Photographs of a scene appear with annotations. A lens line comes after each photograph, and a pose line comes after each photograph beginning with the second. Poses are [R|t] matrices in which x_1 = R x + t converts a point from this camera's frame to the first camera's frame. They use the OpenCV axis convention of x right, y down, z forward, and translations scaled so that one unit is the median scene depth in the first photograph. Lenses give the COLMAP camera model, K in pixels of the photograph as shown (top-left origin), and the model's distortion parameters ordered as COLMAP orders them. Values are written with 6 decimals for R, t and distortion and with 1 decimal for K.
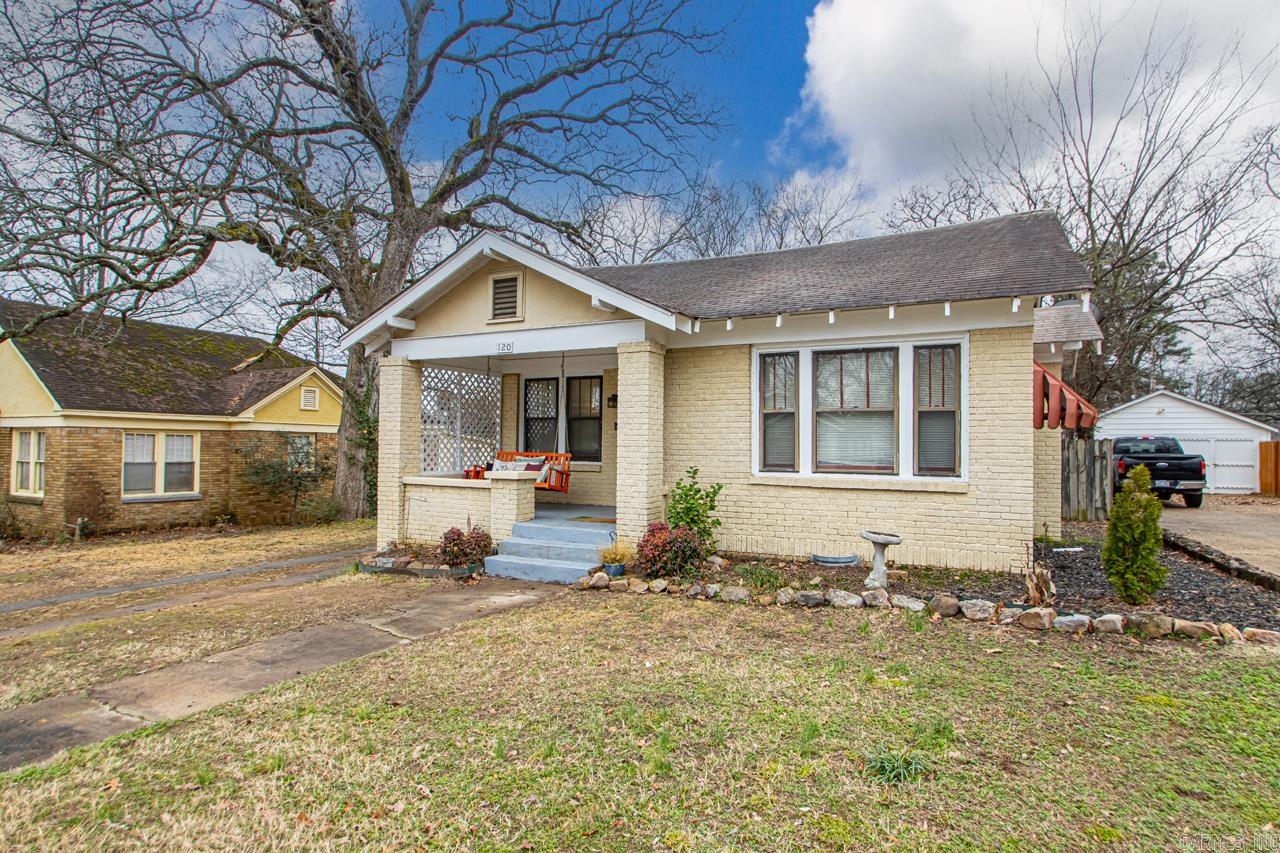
lens RADIAL K [[657.7, 0, 646.0], [0, 657.7, 430.3], [0, 0, 1]] dist [0.002437, -0.001247]
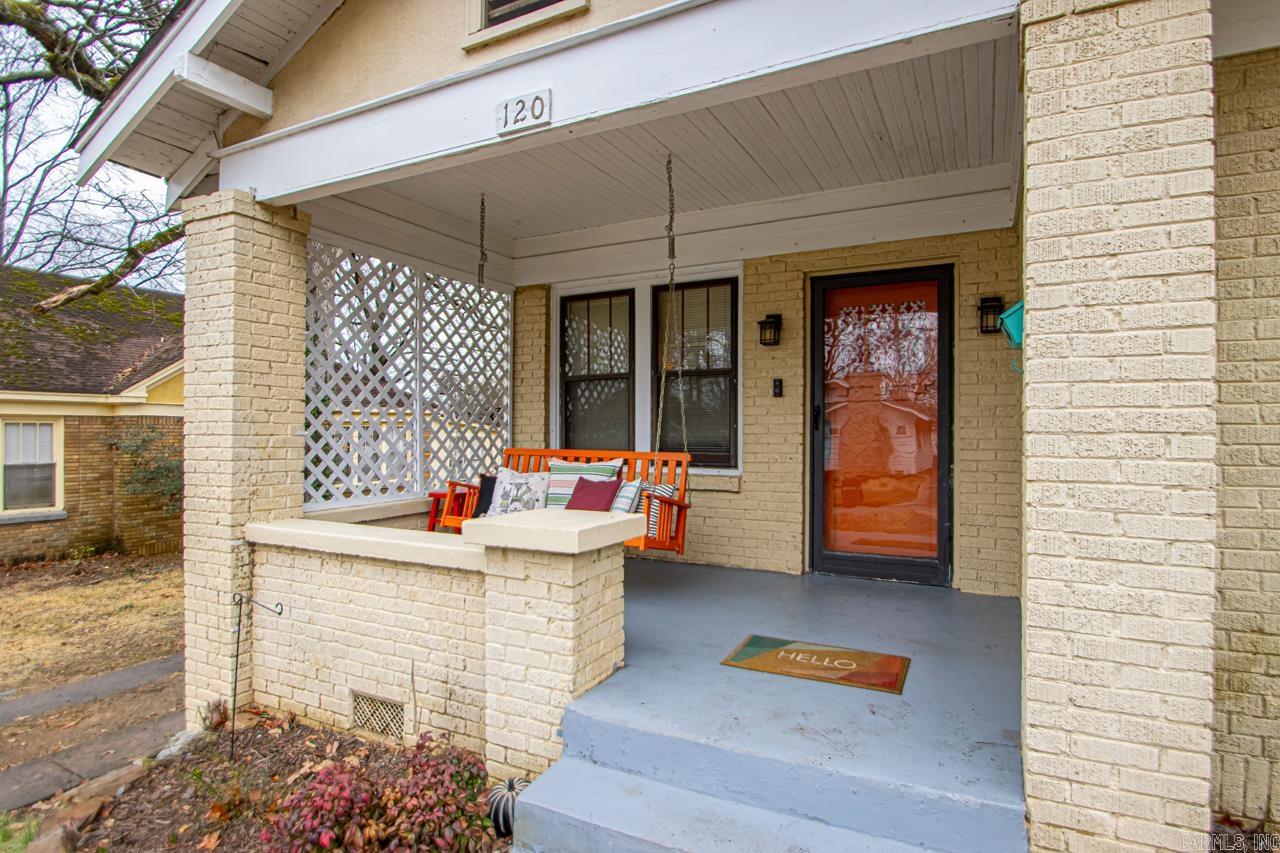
lens RADIAL K [[667.1, 0, 640.0], [0, 667.1, 426.5], [0, 0, 1]] dist [0.014963, -0.000389]
pose [[0.999636, -0.009638, -0.025217, -0.130174], [0.009962, 0.999869, 0.012766, 0.013265], [0.025091, -0.013013, 0.999600, 0.580662]]
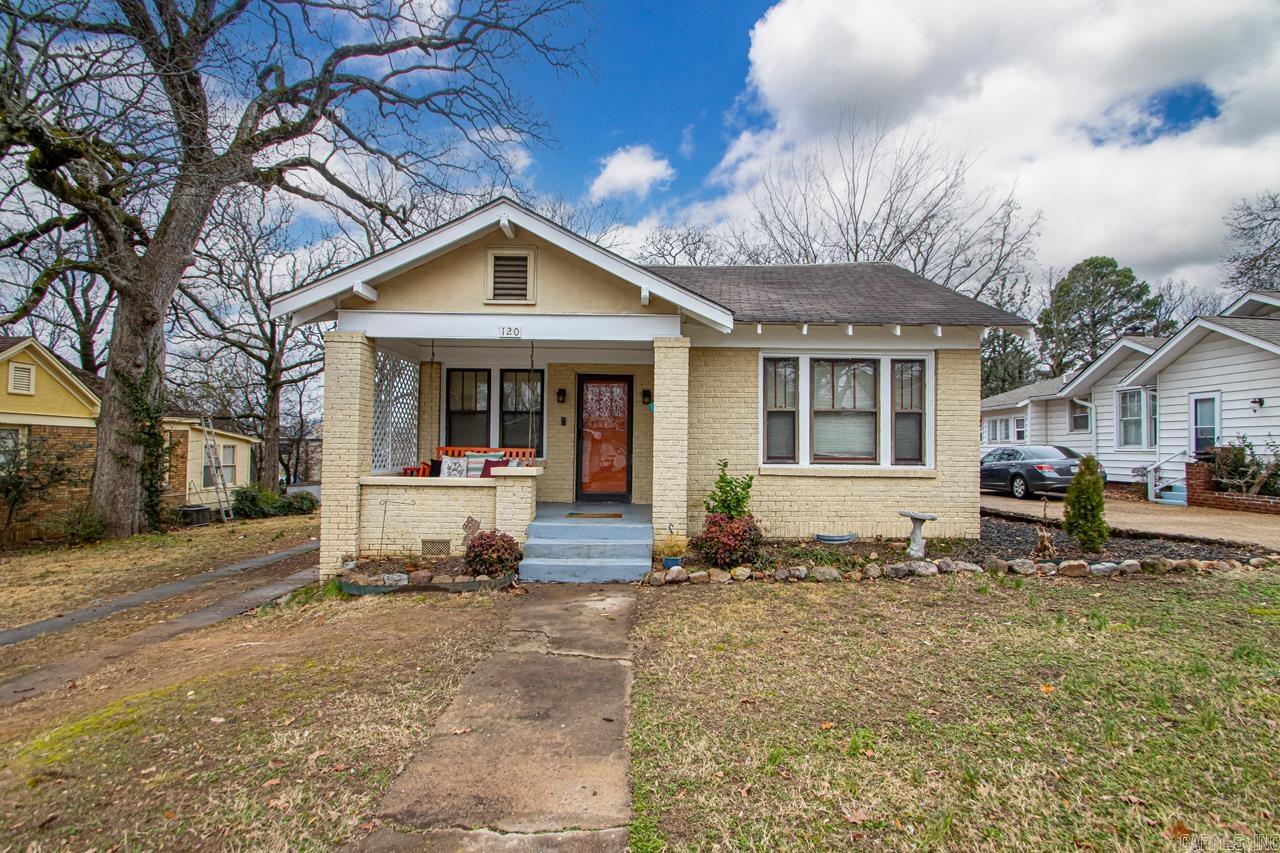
lens RADIAL K [[592.0, 0, 645.9], [0, 592.0, 435.5], [0, 0, 1]] dist [0.030068, -0.019158]
pose [[0.893961, 0.008063, 0.448071, -0.349545], [-0.011073, 0.999930, 0.004098, 0.010422], [-0.448007, -0.008625, 0.893988, 0.149645]]
